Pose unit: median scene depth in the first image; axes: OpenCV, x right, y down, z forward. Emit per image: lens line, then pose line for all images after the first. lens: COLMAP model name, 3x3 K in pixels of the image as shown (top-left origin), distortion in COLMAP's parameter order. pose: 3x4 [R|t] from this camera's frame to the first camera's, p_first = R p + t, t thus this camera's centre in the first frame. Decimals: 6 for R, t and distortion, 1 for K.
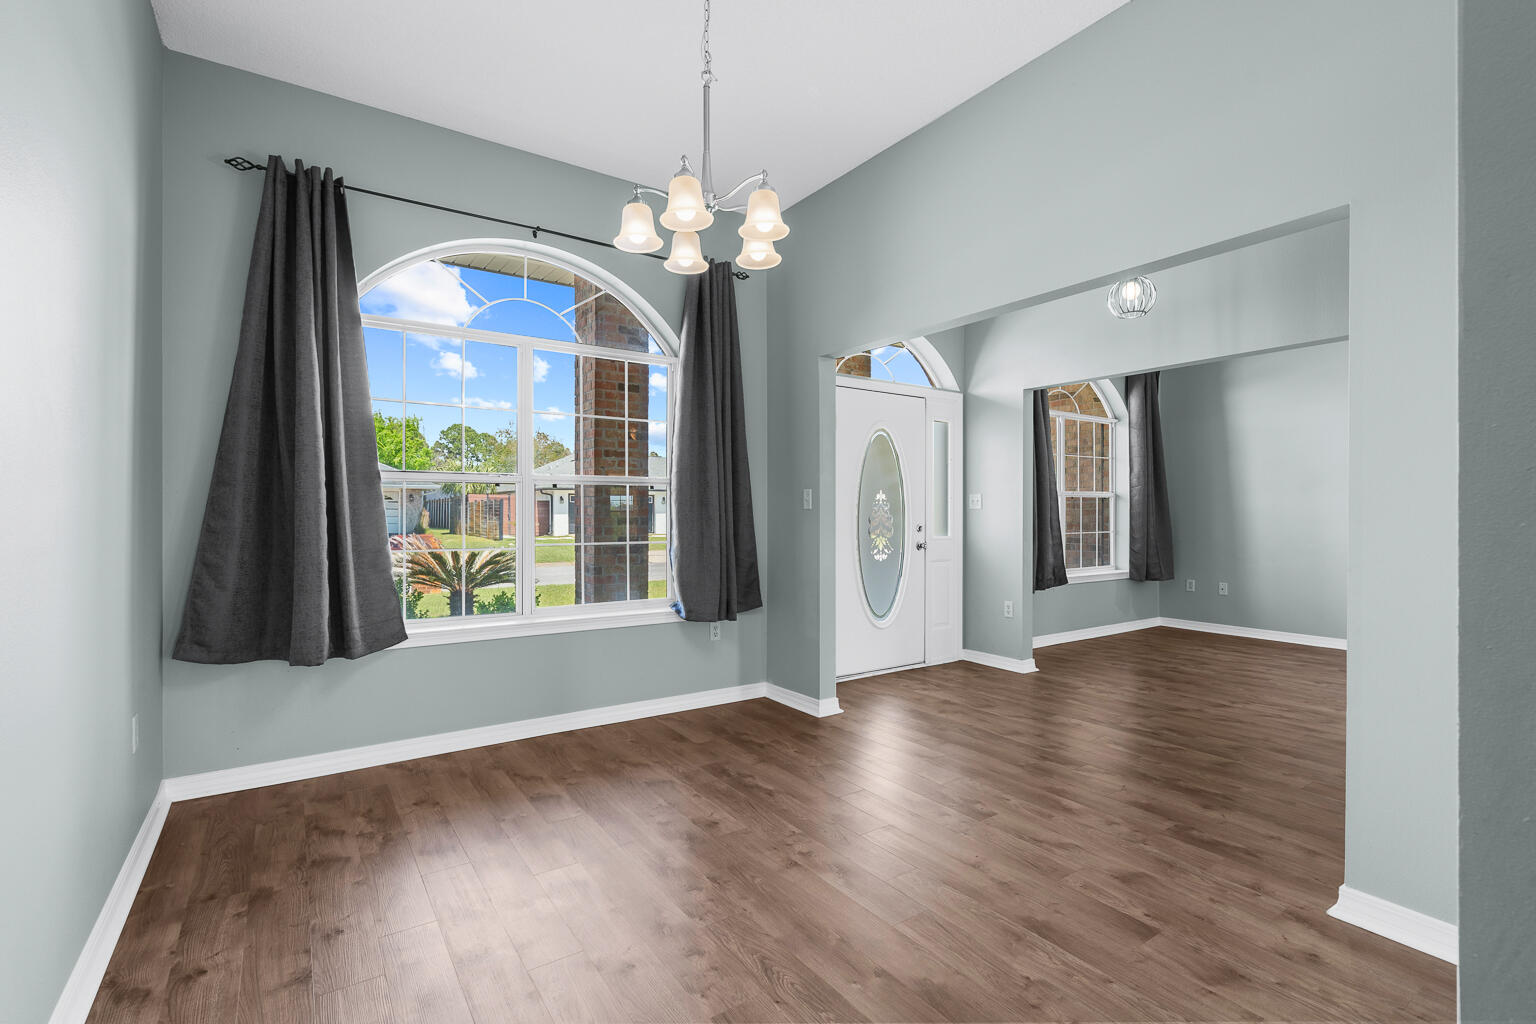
lens RADIAL K [[702.1, 0, 756.3], [0, 702.1, 512.2], [0, 0, 1]] dist [-0.003434, 0.001464]
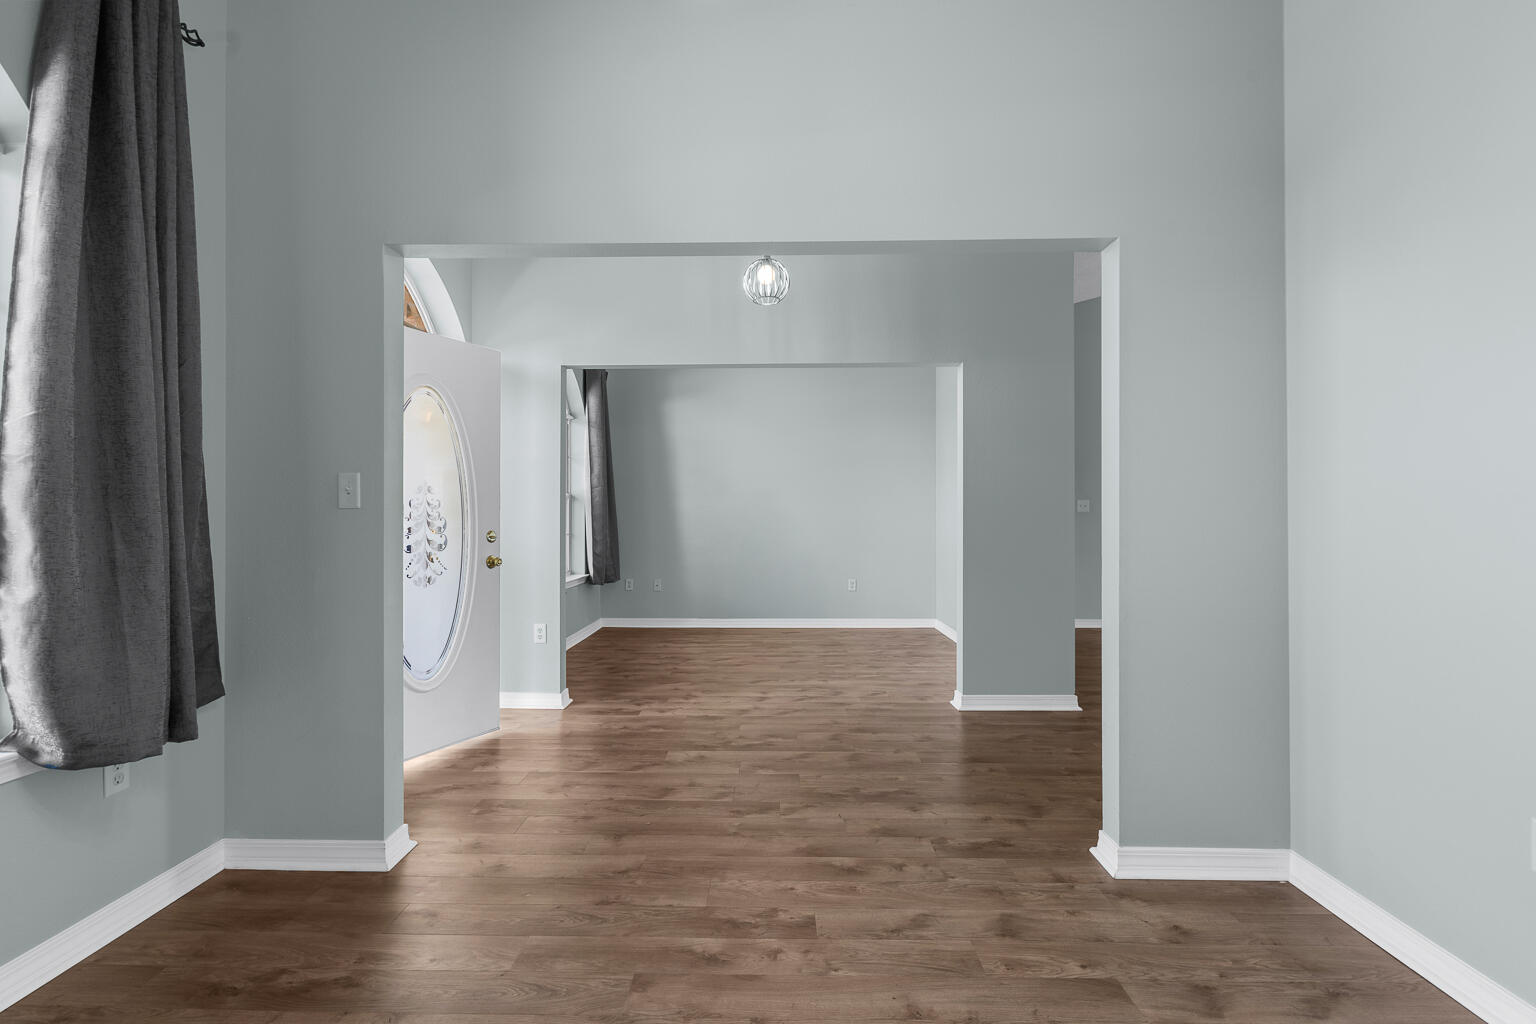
lens RADIAL K [[702.1, 0, 756.3], [0, 702.1, 512.2], [0, 0, 1]] dist [-0.003434, 0.001464]
pose [[0.576876, 0.000188, 0.816832, -0.214462], [0.003271, 0.999991, -0.002540, 0.001560], [-0.816825, 0.004137, 0.576871, 0.440198]]
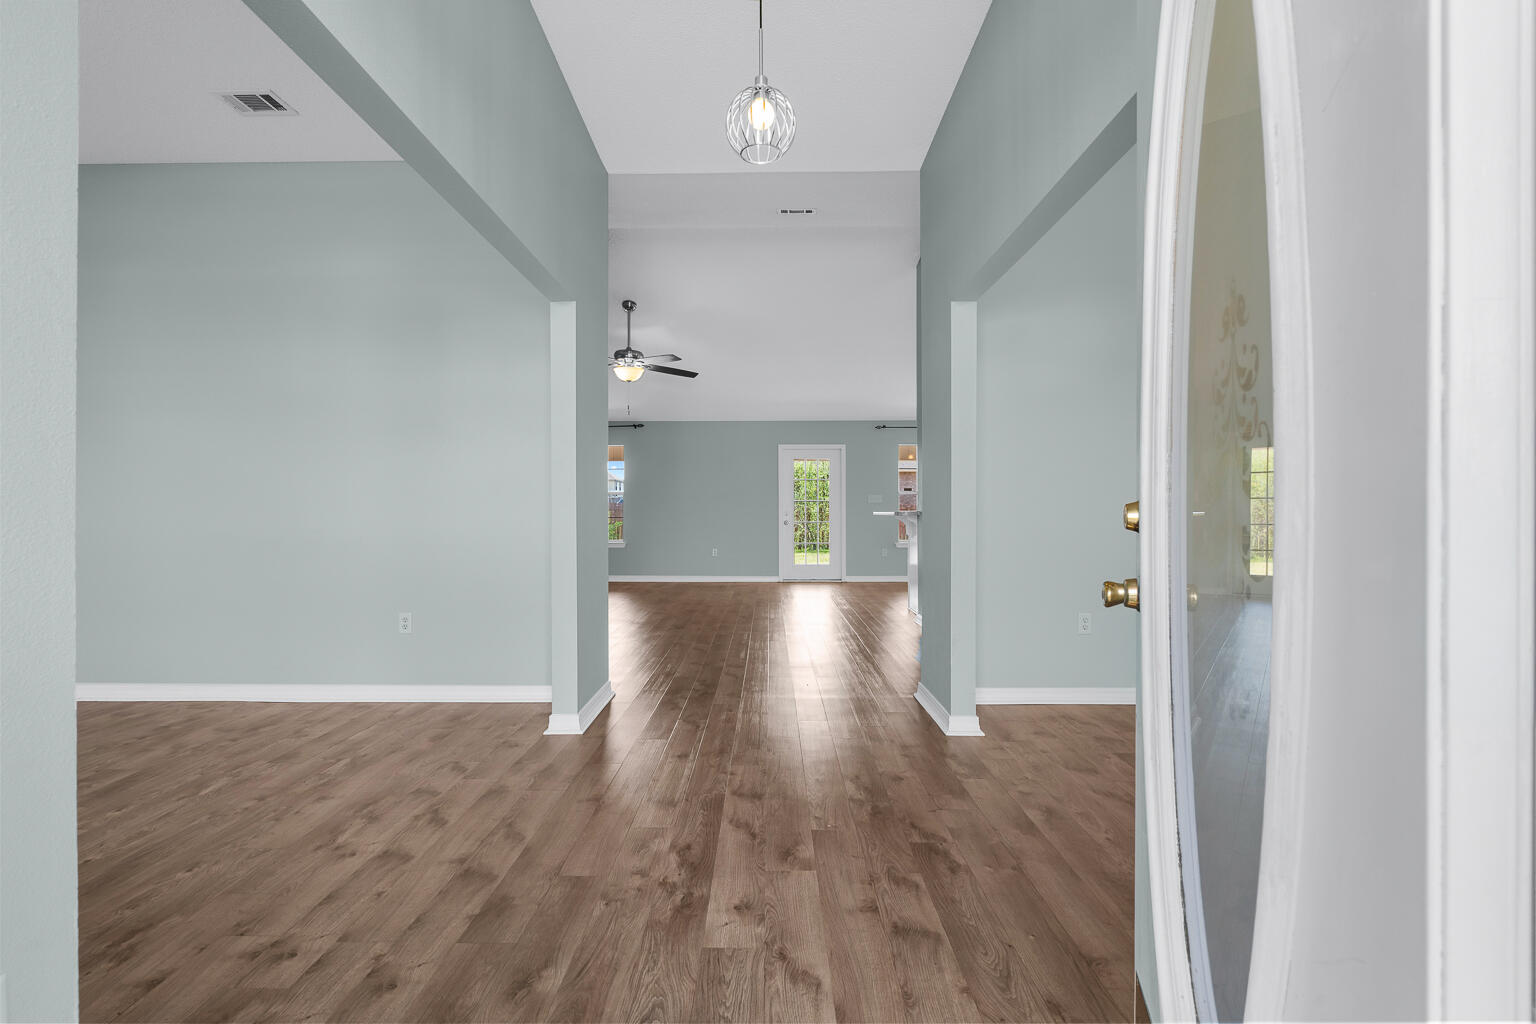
lens RADIAL K [[703.6, 0, 768.0], [0, 703.6, 512.0], [0, 0, 1]] dist [0.002148, 0.000780]
pose [[-0.827398, 0.004542, 0.561597, 0.172422], [0.005736, 0.999983, 0.000363, 0.033596], [-0.561586, 0.003522, -0.827411, 1.385102]]
